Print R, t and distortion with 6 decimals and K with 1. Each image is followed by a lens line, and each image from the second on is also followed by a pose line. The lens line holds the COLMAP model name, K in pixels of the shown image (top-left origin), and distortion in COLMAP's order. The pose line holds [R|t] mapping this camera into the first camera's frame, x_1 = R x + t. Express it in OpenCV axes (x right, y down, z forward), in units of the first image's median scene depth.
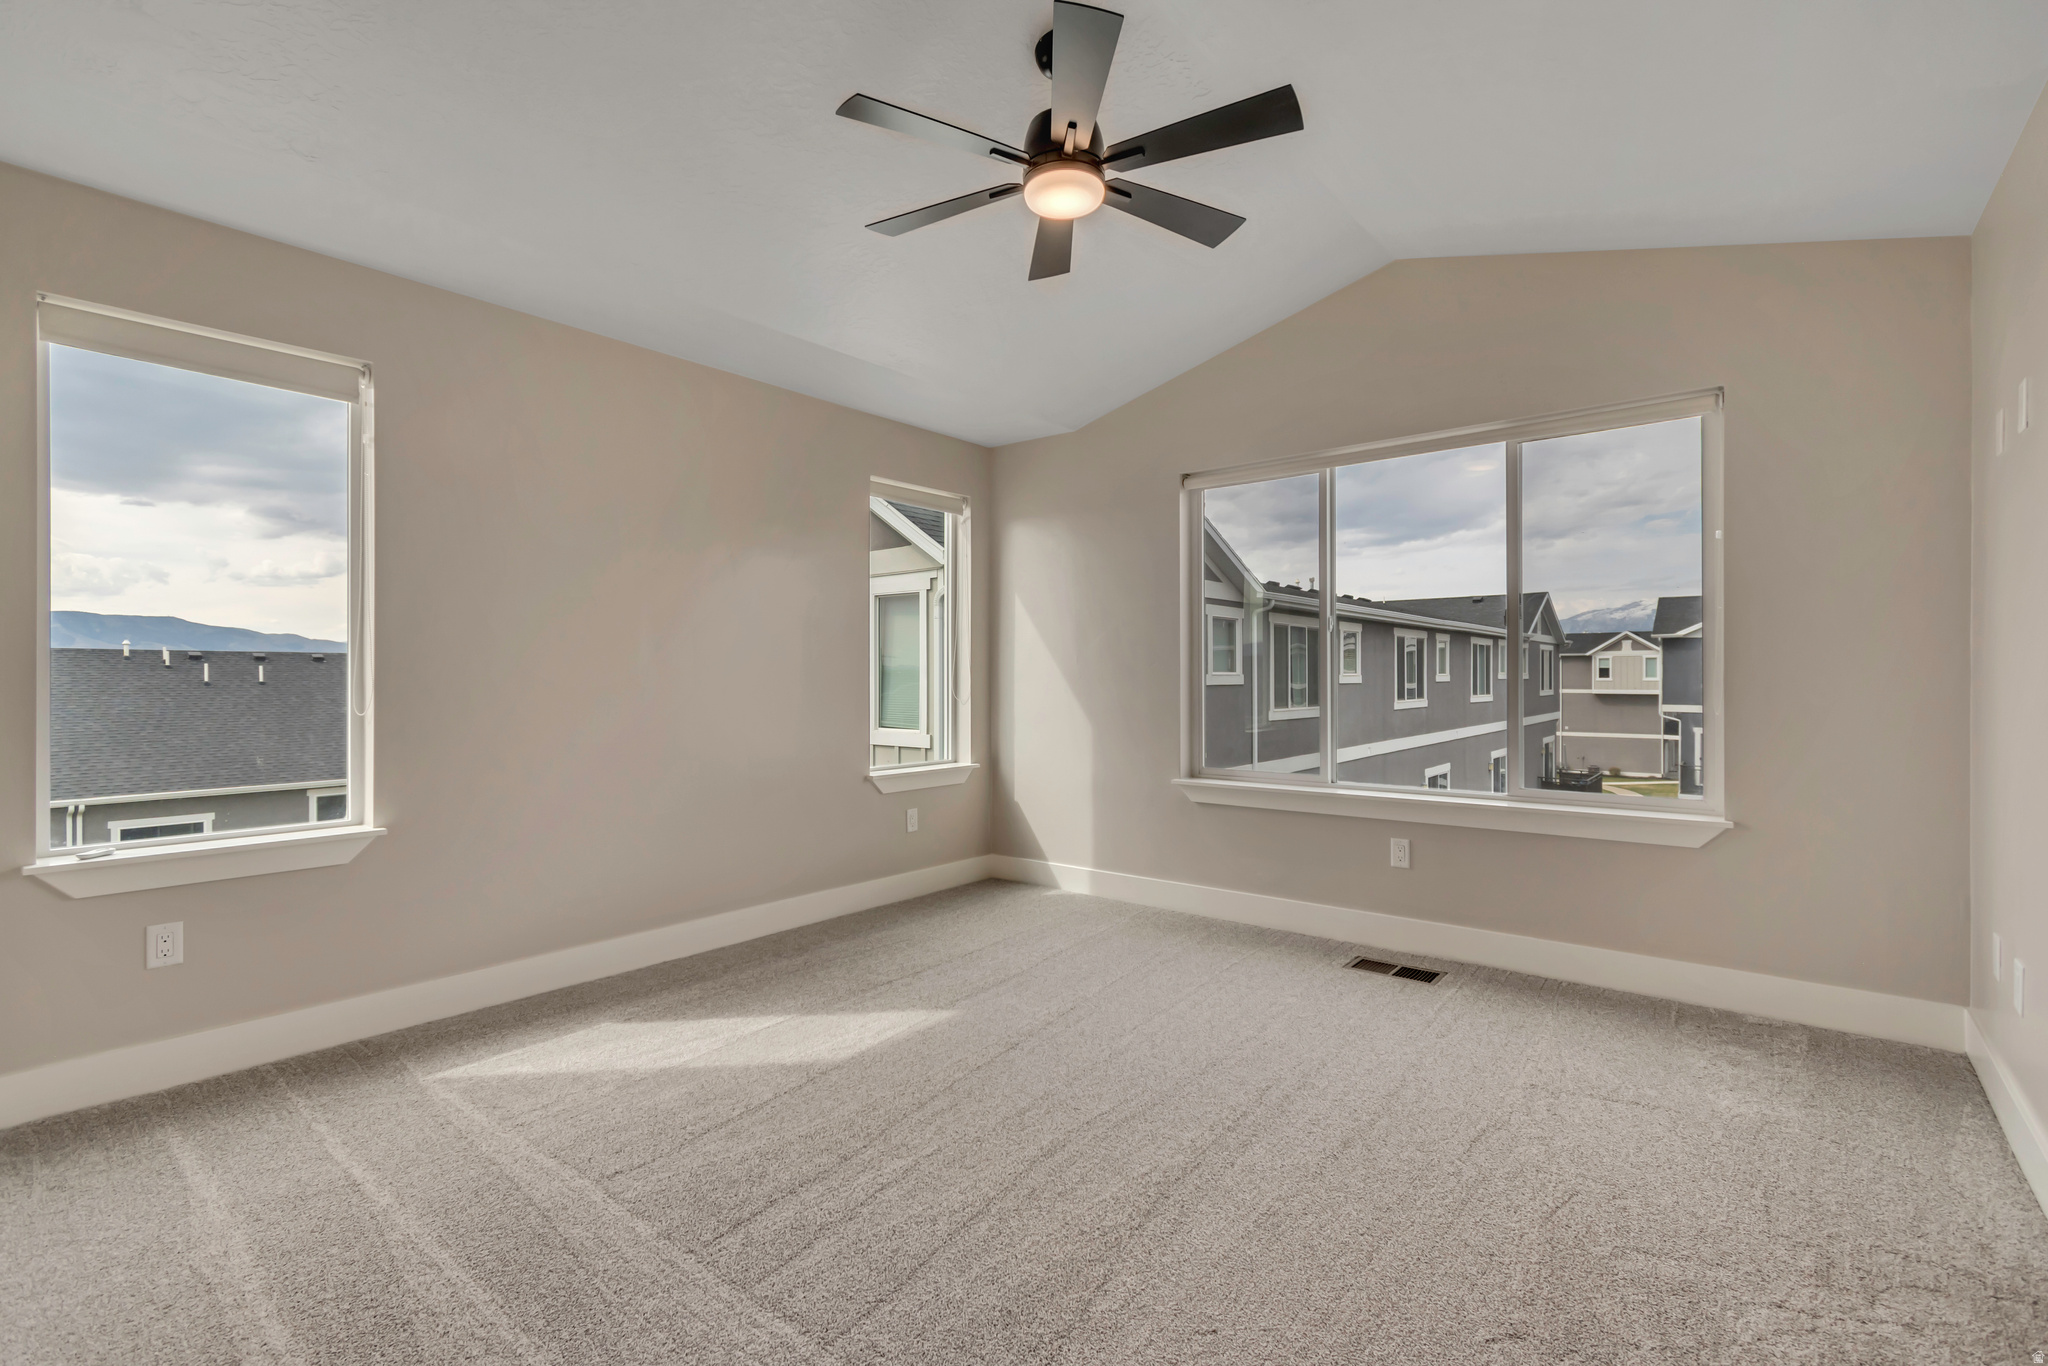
lens RADIAL K [[915.7, 0, 1030.2], [0, 915.7, 677.9], [0, 0, 1]] dist [0.003430, -0.000111]
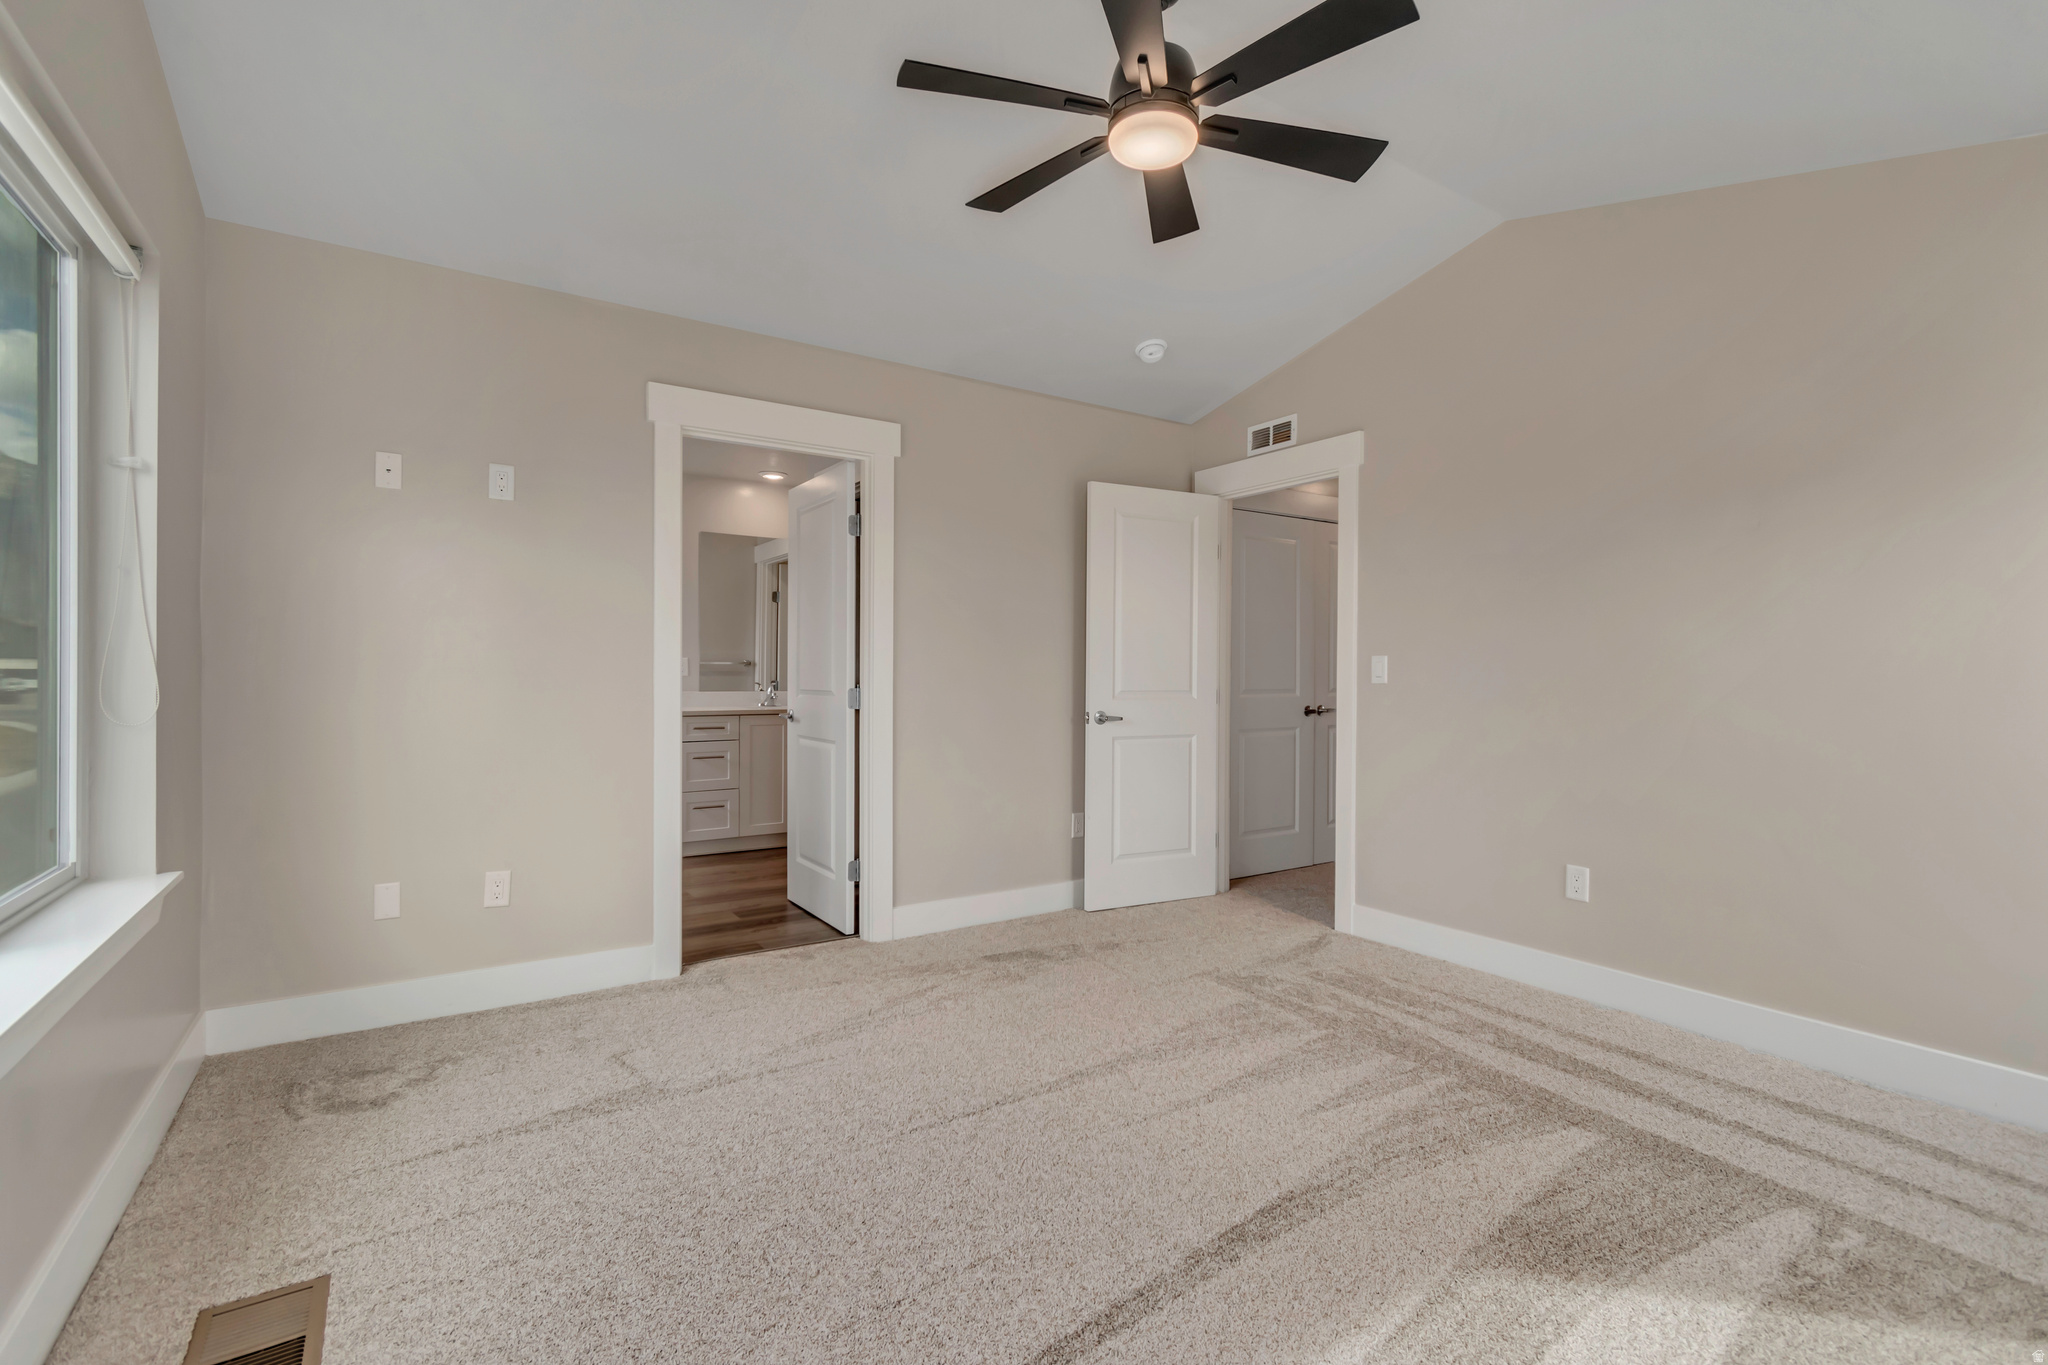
lens RADIAL K [[915.7, 0, 1030.2], [0, 915.7, 677.4], [0, 0, 1]] dist [0.003430, -0.000111]
pose [[0.965236, 0.015055, -0.260946, 0.164936], [-0.012686, 0.999862, 0.010759, 0.003048], [0.261072, -0.007075, 0.965293, 0.076379]]
